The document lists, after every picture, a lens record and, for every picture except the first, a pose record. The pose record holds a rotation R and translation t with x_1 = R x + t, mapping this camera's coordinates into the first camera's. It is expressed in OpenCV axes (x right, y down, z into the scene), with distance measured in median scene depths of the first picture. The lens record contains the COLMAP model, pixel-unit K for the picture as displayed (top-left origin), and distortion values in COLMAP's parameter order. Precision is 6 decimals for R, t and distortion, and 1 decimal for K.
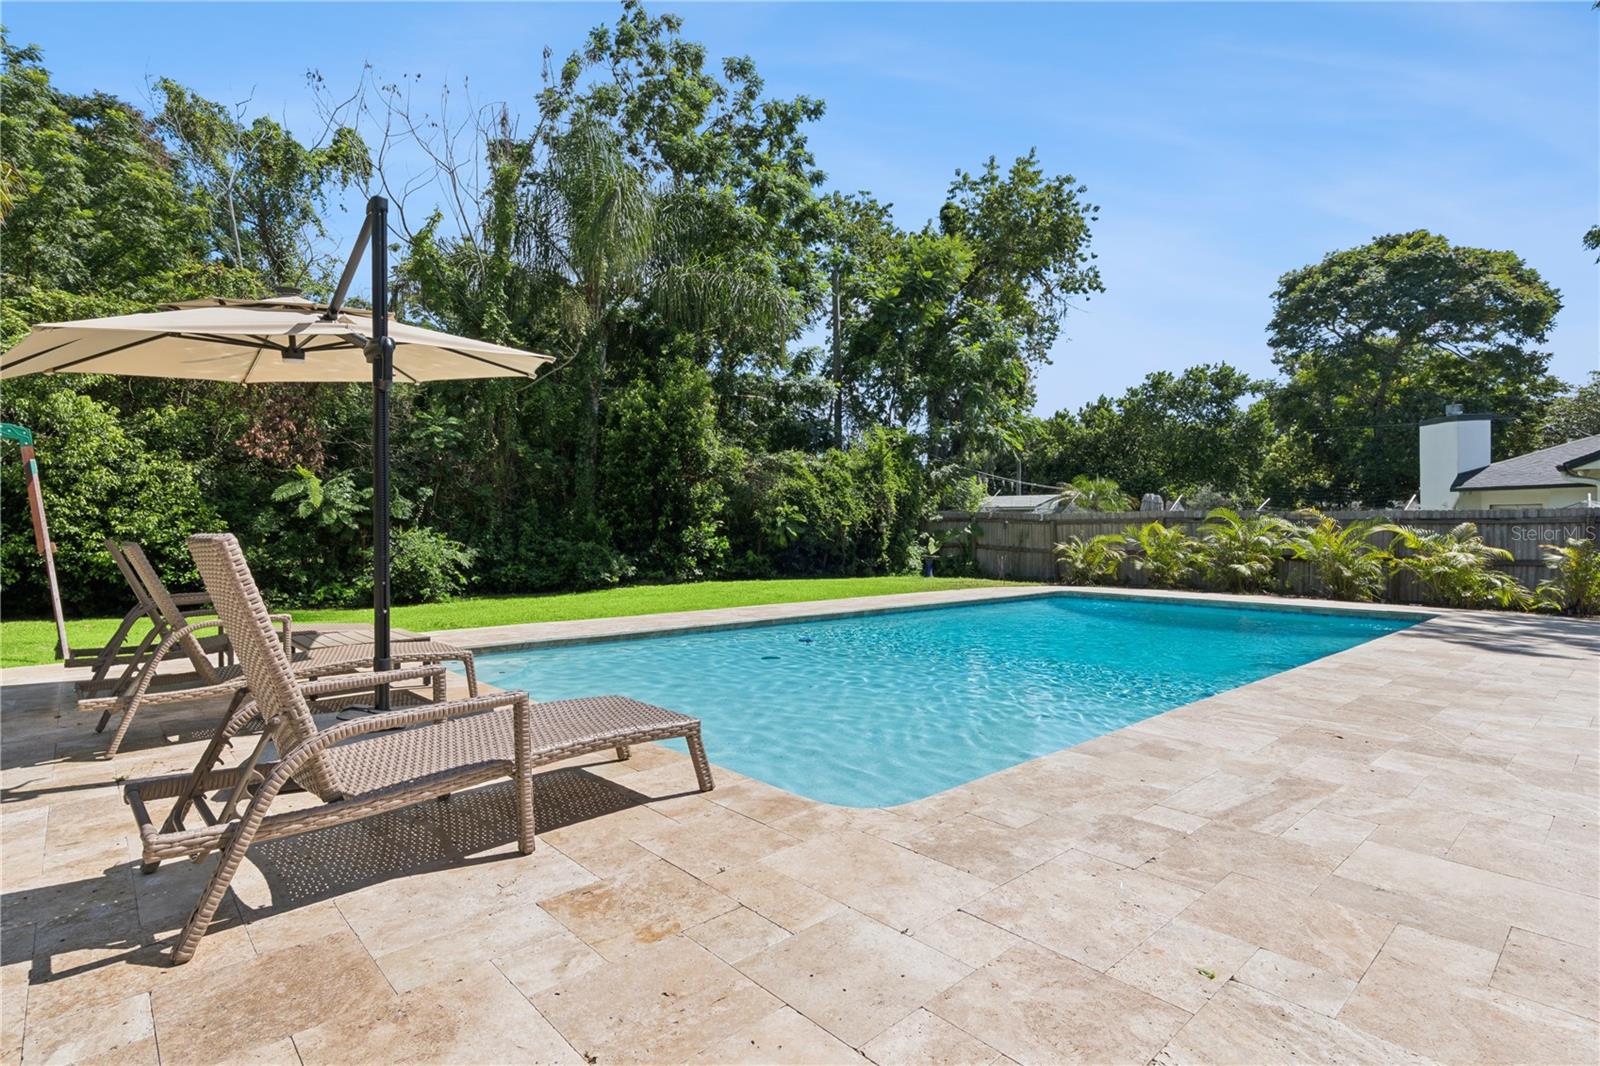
lens RADIAL K [[808.3, 0, 806.4], [0, 808.3, 517.0], [0, 0, 1]] dist [-0.000582, -0.000062]
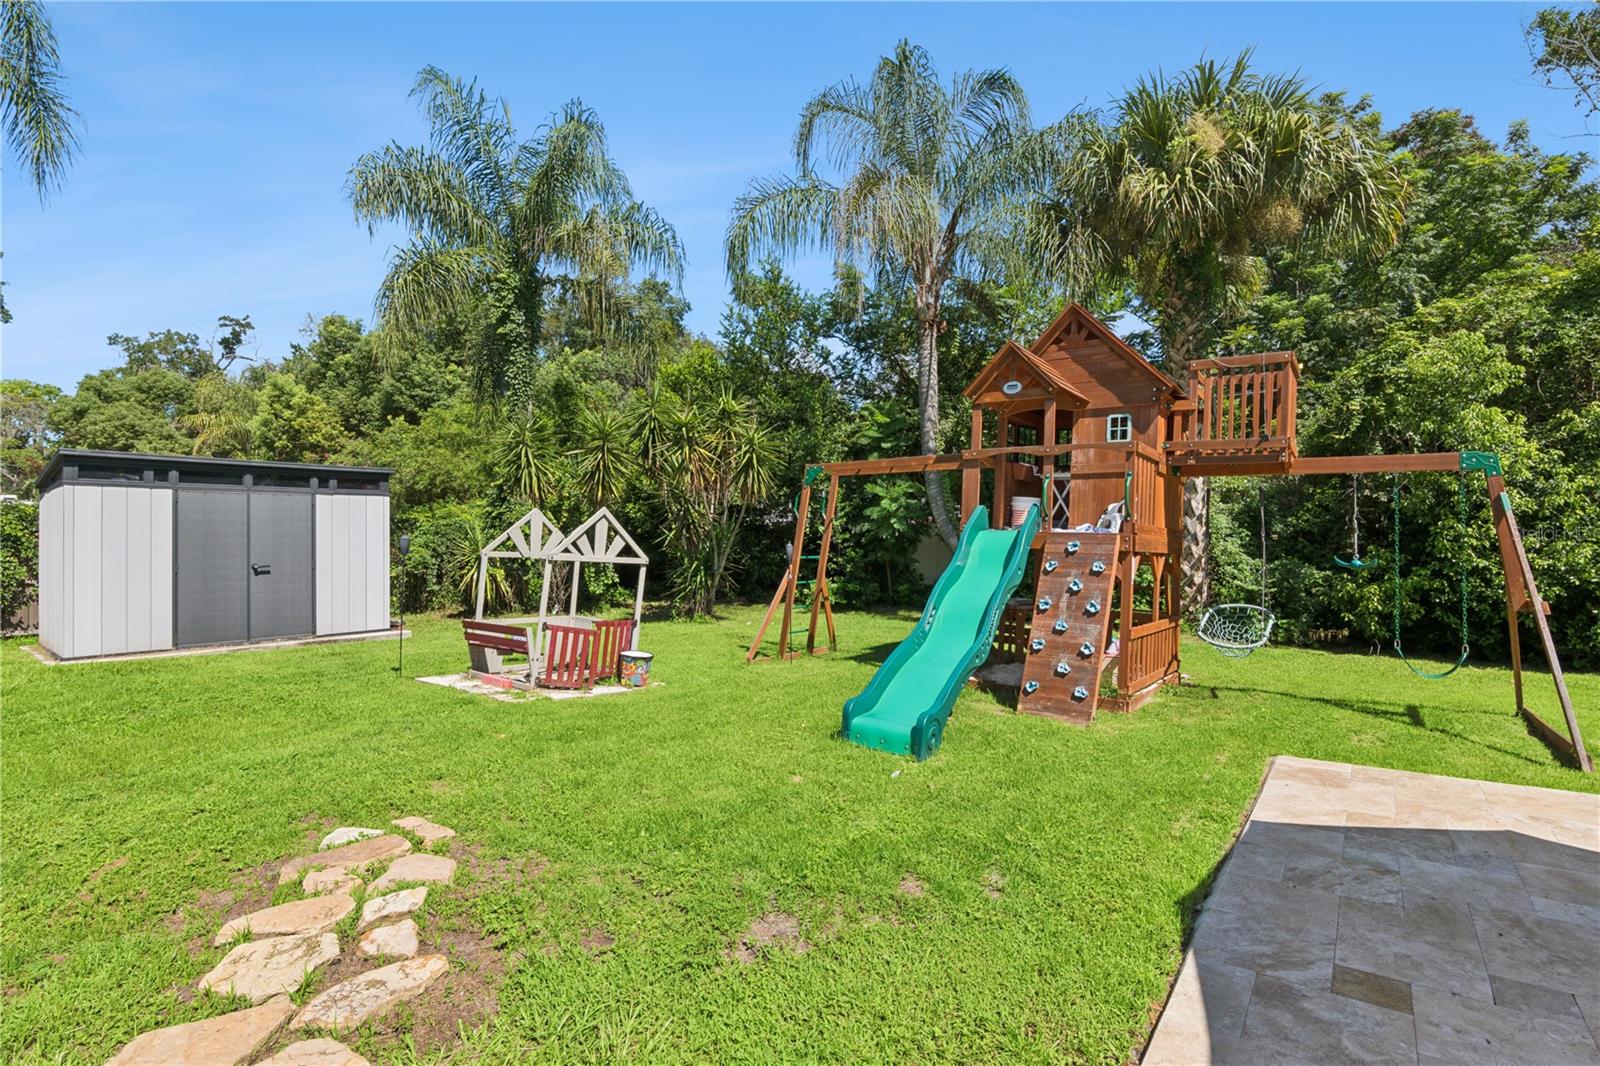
lens RADIAL K [[741.2, 0, 800.0], [0, 741.2, 533.0], [0, 0, 1]] dist [-0.009763, -0.000420]
pose [[0.177789, -0.009412, -0.984024, -0.148079], [0.027434, 0.999613, -0.004605, -0.019178], [0.983686, -0.026177, 0.177978, 0.078055]]
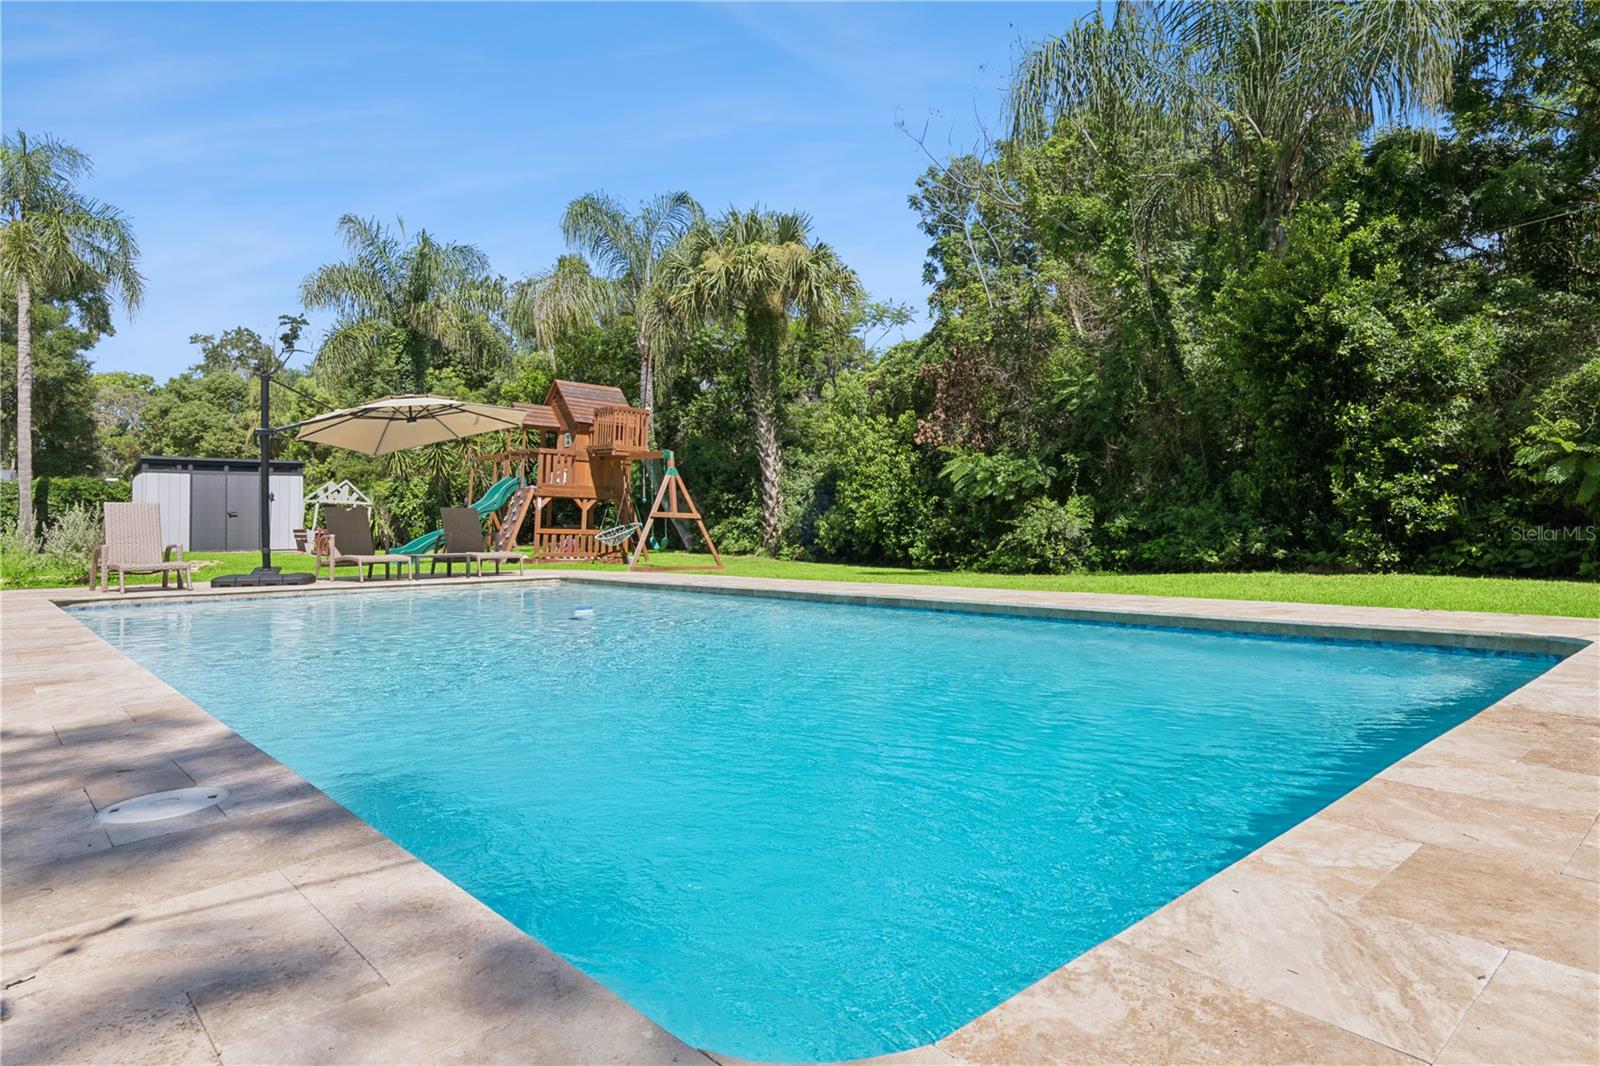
lens RADIAL K [[916.8, 0, 807.5], [0, 916.8, 494.1], [0, 0, 1]] dist [0.004087, 0.001182]
pose [[0.006143, -0.033879, -0.999407, 0.512276], [0.030550, 0.998966, -0.033677, 0.030624], [0.999514, -0.030325, 0.007172, 0.555975]]
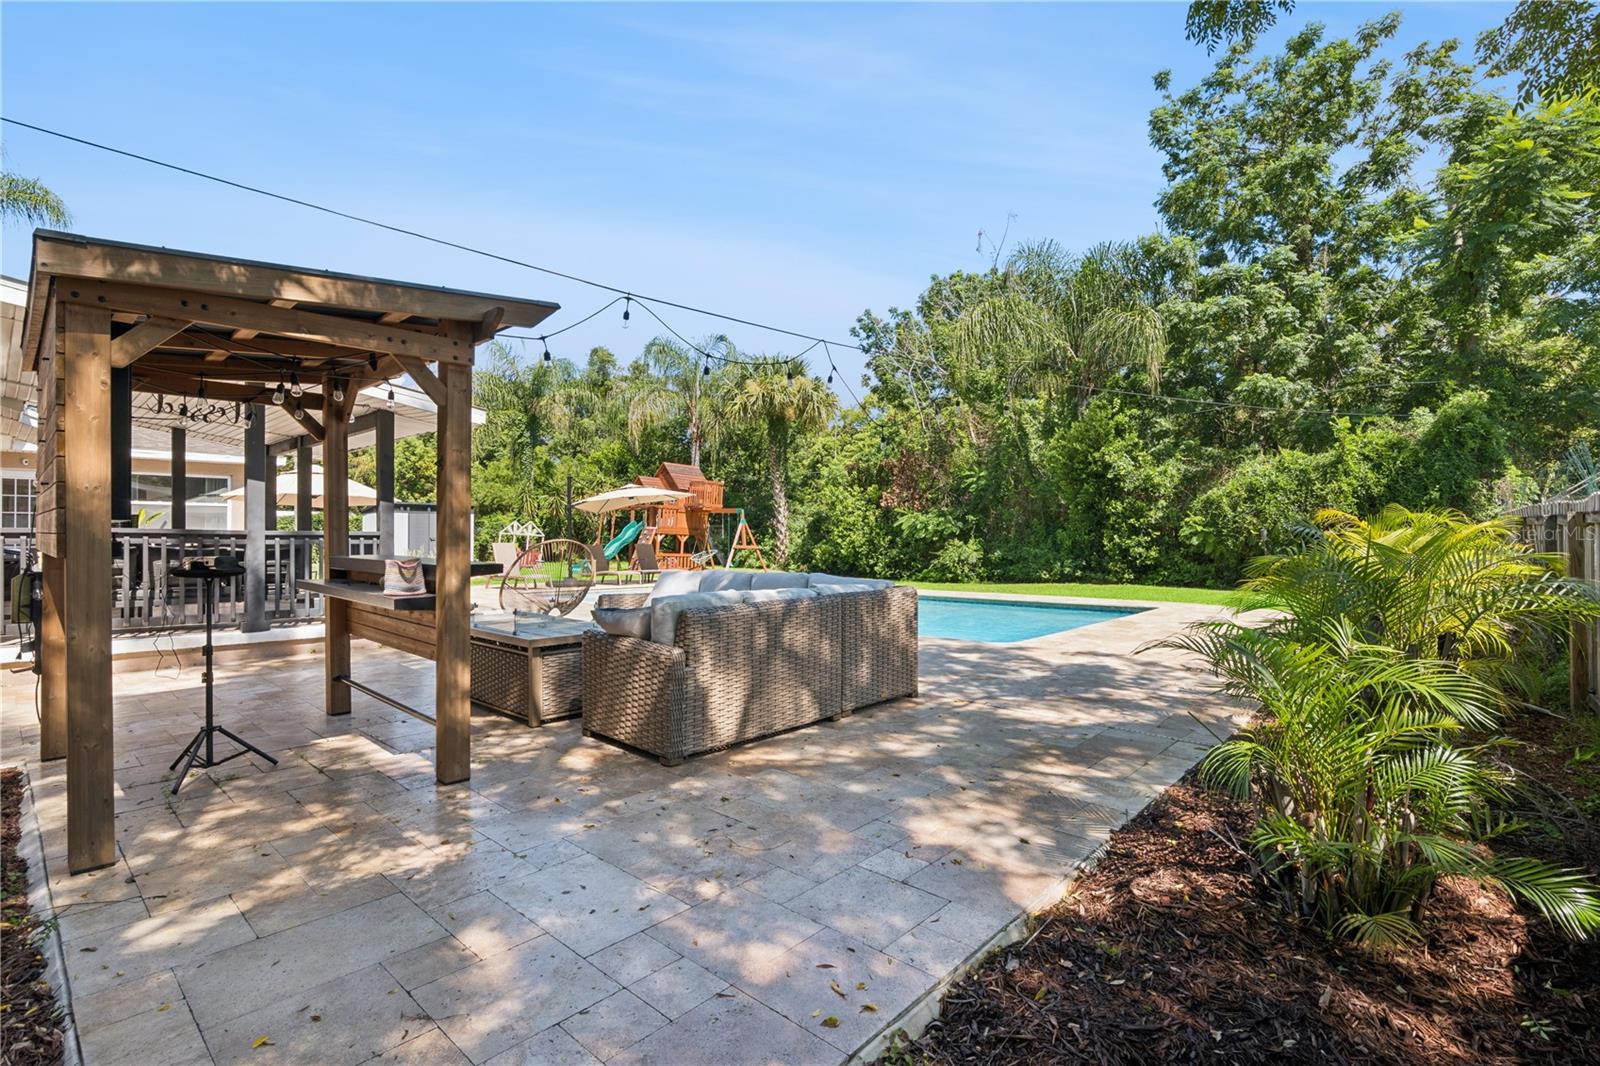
lens RADIAL K [[741.2, 0, 800.0], [0, 741.2, 533.0], [0, 0, 1]] dist [-0.009763, -0.000420]
pose [[0.098415, -0.007988, -0.995113, 0.862207], [0.017962, 0.999819, -0.006250, 0.002922], [0.994983, -0.017259, 0.098540, 0.401407]]
